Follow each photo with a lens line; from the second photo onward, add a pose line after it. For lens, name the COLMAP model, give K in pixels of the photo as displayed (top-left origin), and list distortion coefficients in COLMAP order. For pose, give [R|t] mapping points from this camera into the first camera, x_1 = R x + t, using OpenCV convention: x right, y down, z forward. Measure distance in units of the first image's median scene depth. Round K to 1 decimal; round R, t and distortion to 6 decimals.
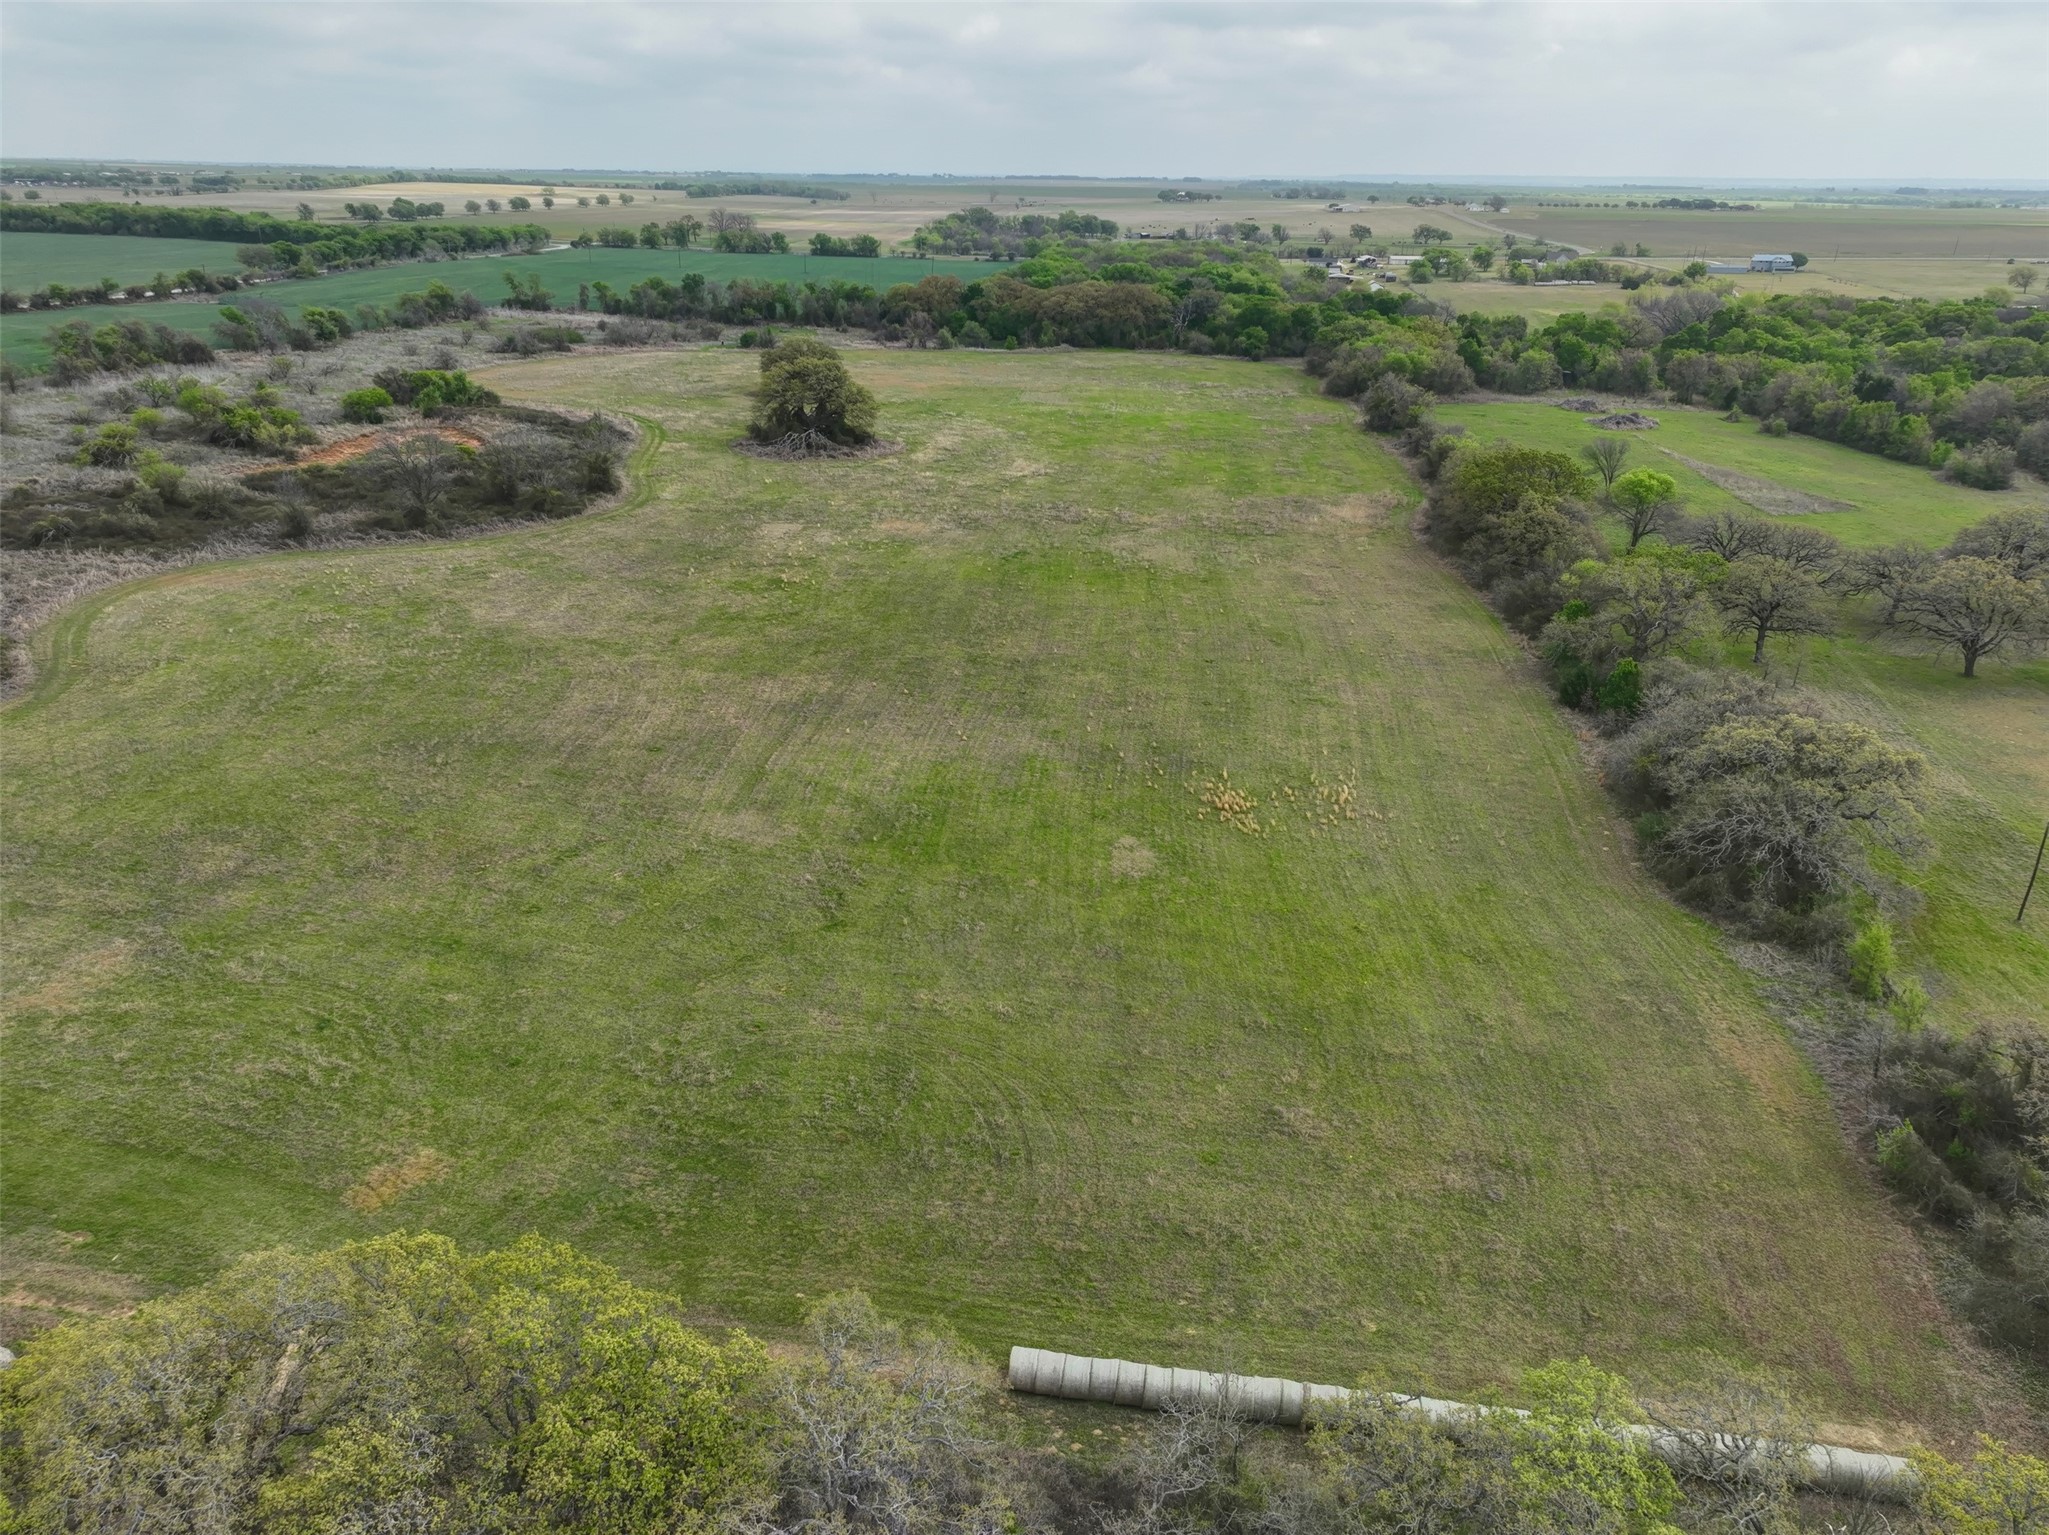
lens RADIAL K [[1448.7, 0, 1024.5], [0, 1448.7, 767.5], [0, 0, 1]] dist [0.003091, 0.019352]
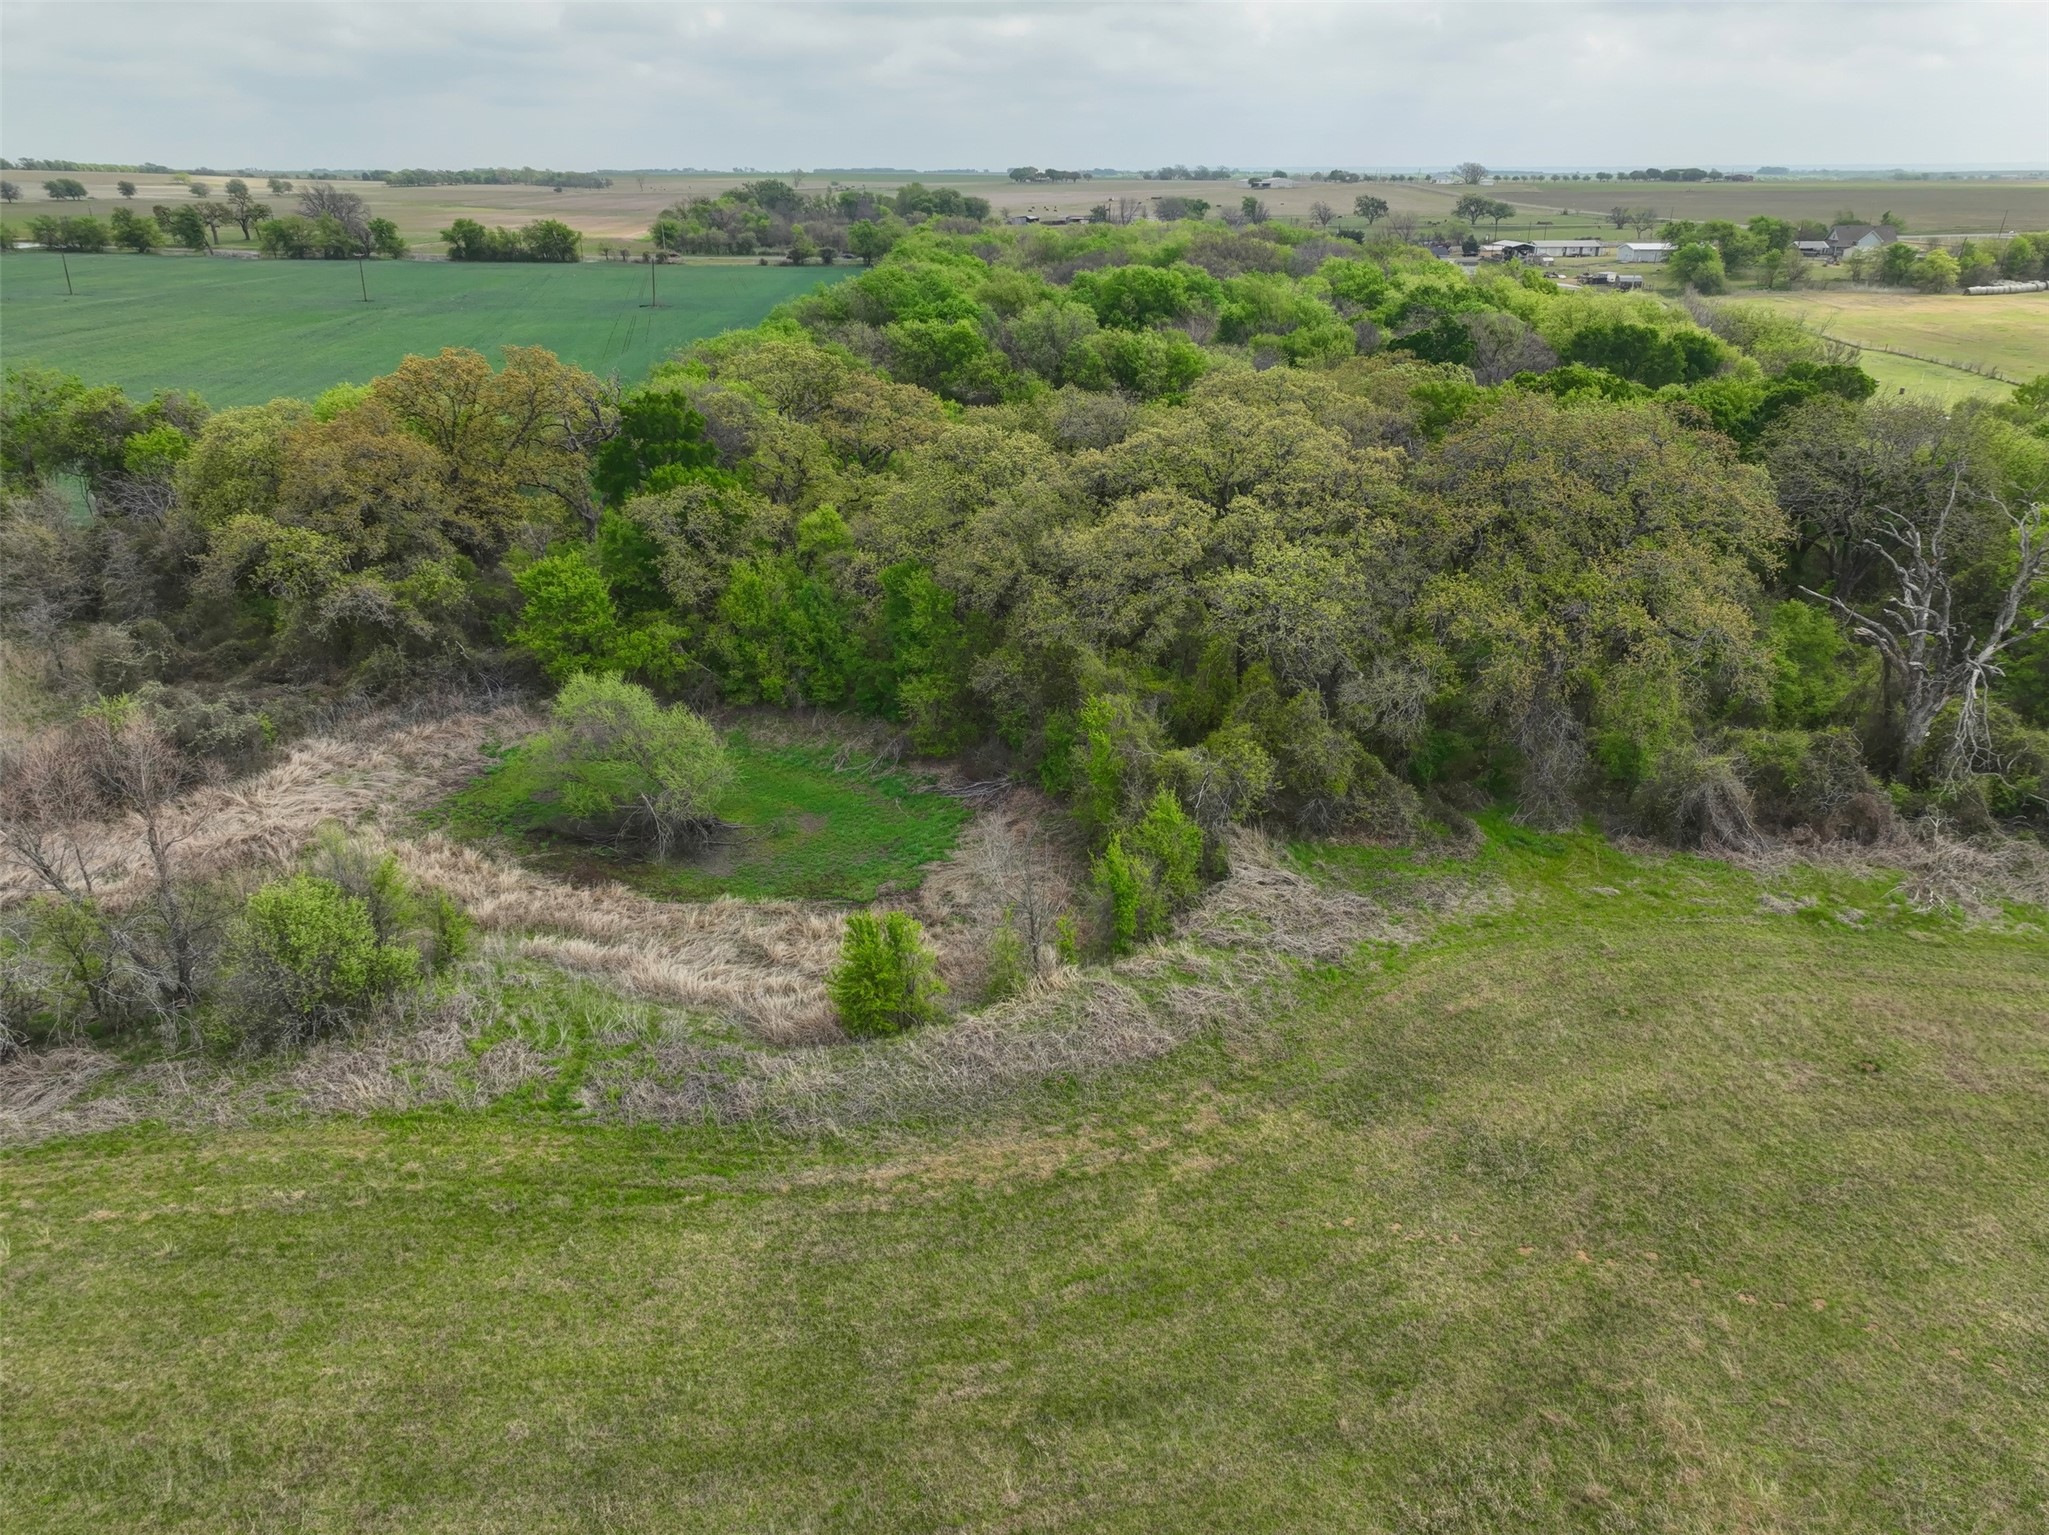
lens RADIAL K [[1451.7, 0, 1017.1], [0, 1451.7, 762.5], [0, 0, 1]] dist [-0.001846, 0.018147]
pose [[0.993107, -0.056072, 0.102930, -0.005437], [0.056325, 0.998412, 0.000447, -0.173499], [-0.102792, 0.005354, 0.994688, 0.492967]]
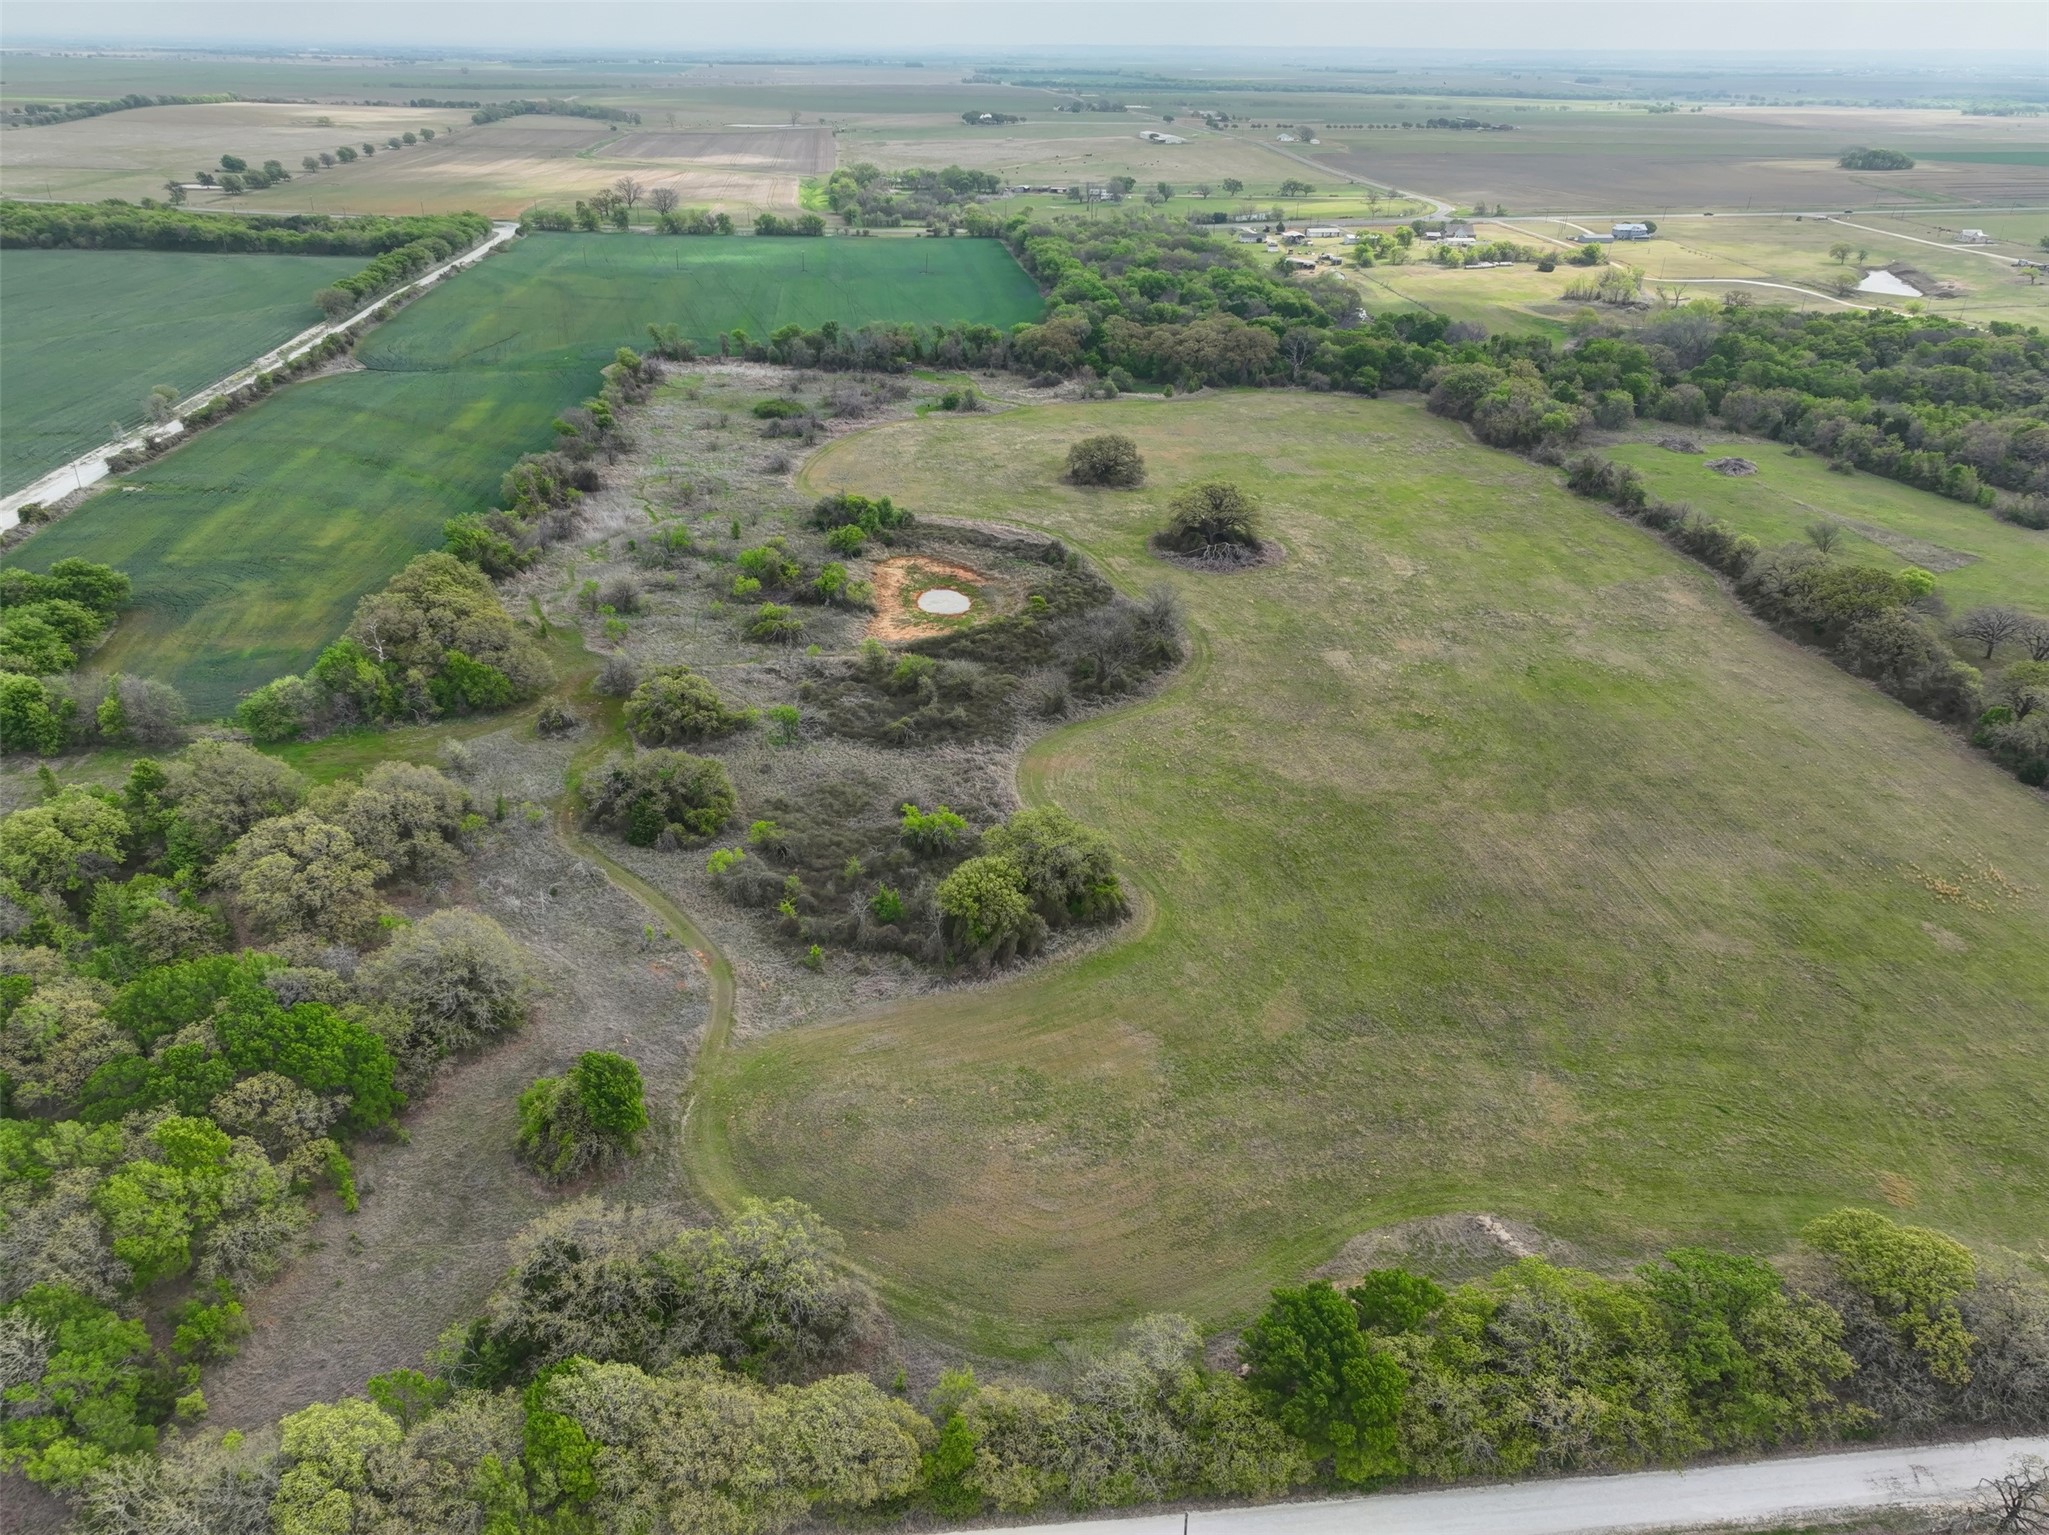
lens RADIAL K [[1448.7, 0, 1024.5], [0, 1448.7, 767.5], [0, 0, 1]] dist [0.003091, 0.019352]
pose [[0.979273, -0.093726, 0.179553, -0.199495], [0.079525, 0.993225, 0.084736, -0.057434], [-0.186279, -0.068701, 0.980092, -0.070701]]
